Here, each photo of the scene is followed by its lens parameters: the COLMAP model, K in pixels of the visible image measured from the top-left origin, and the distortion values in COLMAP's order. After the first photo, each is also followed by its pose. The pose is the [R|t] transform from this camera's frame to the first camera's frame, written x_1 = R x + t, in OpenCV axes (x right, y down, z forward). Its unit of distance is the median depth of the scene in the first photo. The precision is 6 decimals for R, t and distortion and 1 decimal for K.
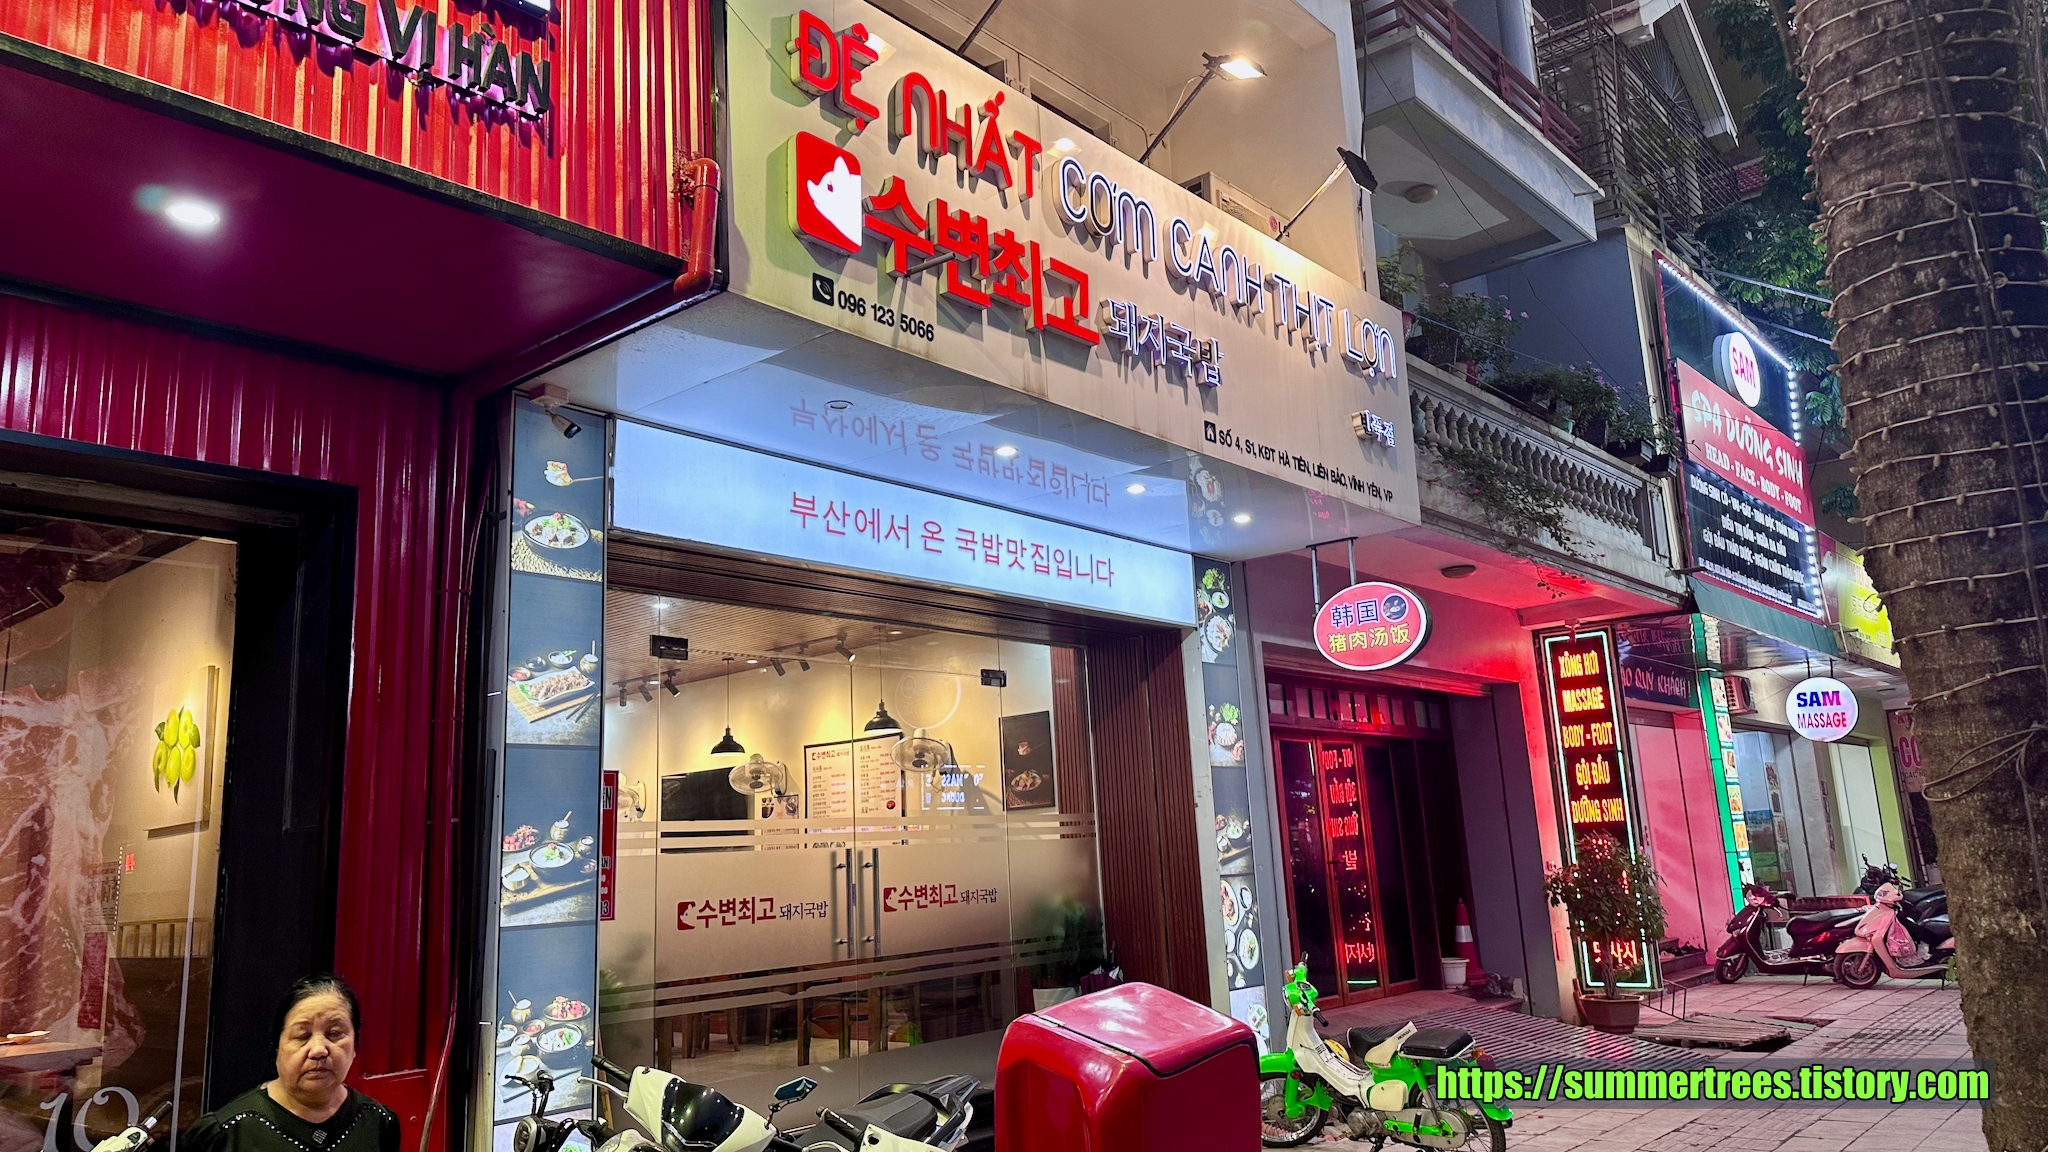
lens RADIAL K [[1421.9, 0, 1024.0], [0, 1421.9, 576.0], [0, 0, 1]] dist [0.041834, -0.002305]
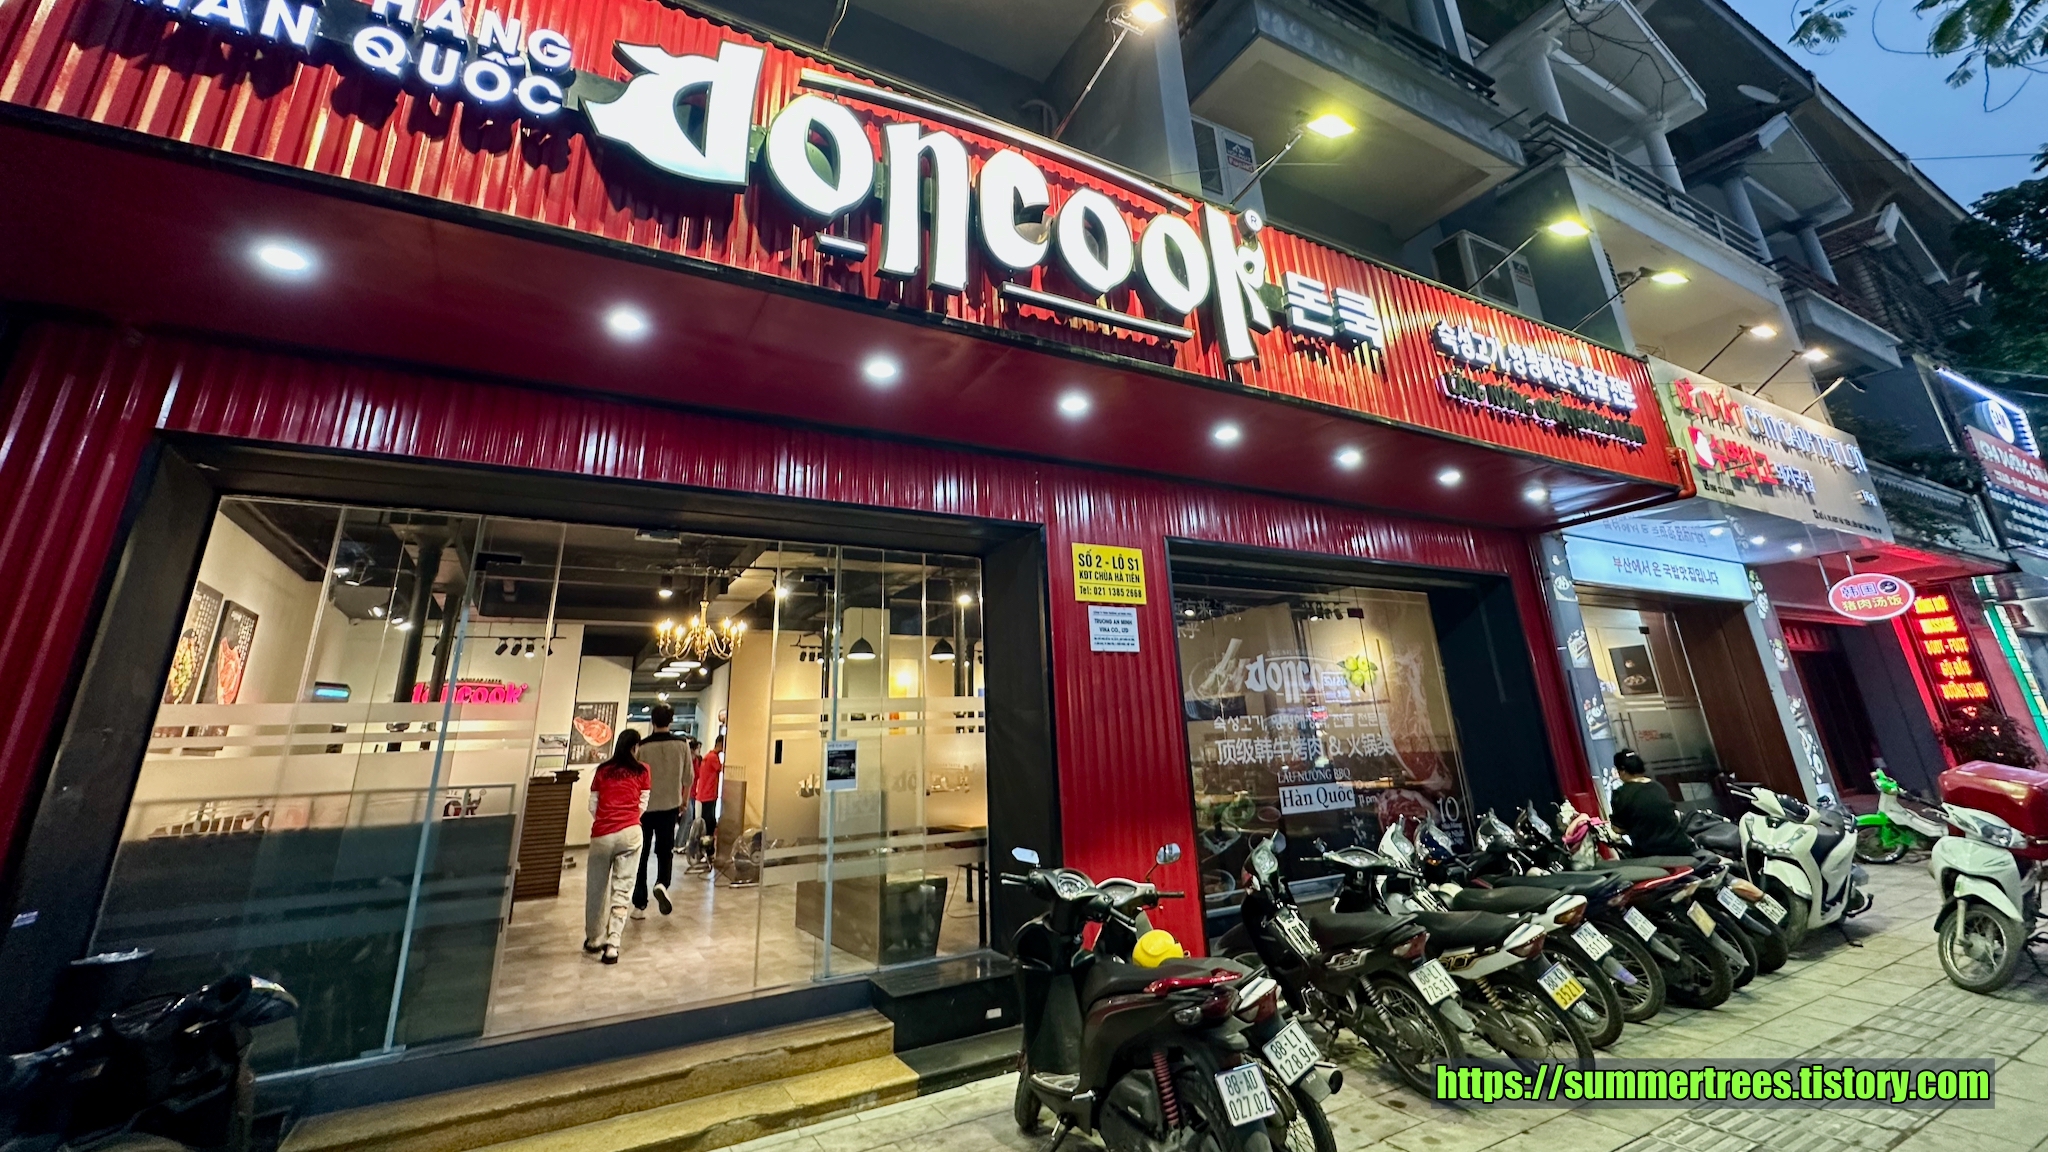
lens RADIAL K [[823.7, 0, 1027.8], [0, 823.7, 475.5], [0, 0, 1]] dist [-0.002399, -0.000338]
pose [[0.944379, -0.097450, -0.314088, -0.410423], [0.063646, 0.991189, -0.116162, -0.061492], [0.322640, 0.089711, 0.942261, -0.392930]]
